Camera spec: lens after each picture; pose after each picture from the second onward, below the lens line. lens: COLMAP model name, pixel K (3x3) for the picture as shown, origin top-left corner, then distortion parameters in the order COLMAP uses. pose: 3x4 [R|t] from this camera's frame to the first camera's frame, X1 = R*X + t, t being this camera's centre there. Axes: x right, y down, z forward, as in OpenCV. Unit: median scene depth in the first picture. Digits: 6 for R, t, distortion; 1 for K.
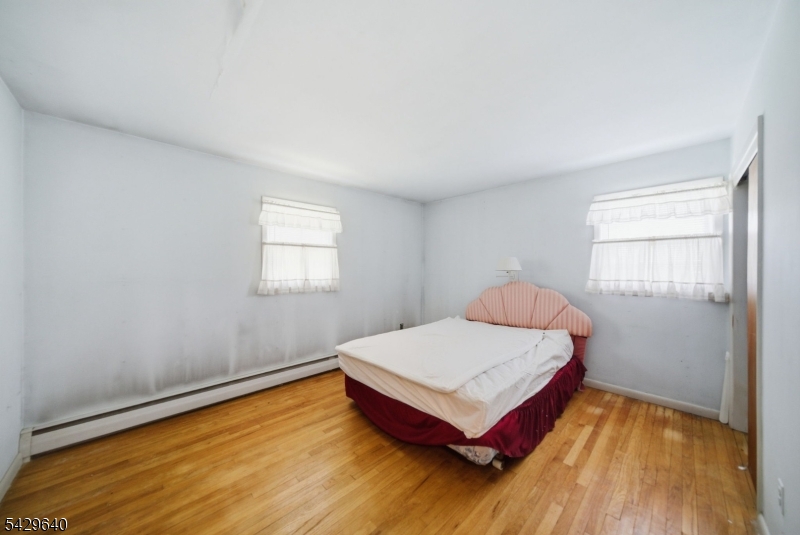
lens RADIAL K [[276.4, 0, 397.1], [0, 276.4, 267.0], [0, 0, 1]] dist [-0.000932, 0.000178]
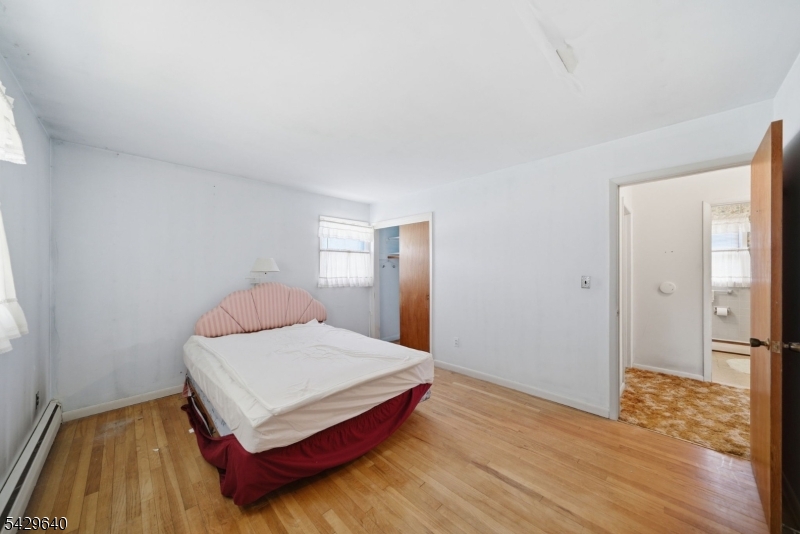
lens RADIAL K [[280.4, 0, 397.8], [0, 280.4, 272.8], [0, 0, 1]] dist [-0.000203, 0.000137]
pose [[-0.011117, -0.009014, 0.999898, -0.821699], [-0.003035, 0.999955, 0.008981, 0.009115], [-0.999934, -0.002935, -0.011143, 0.797340]]
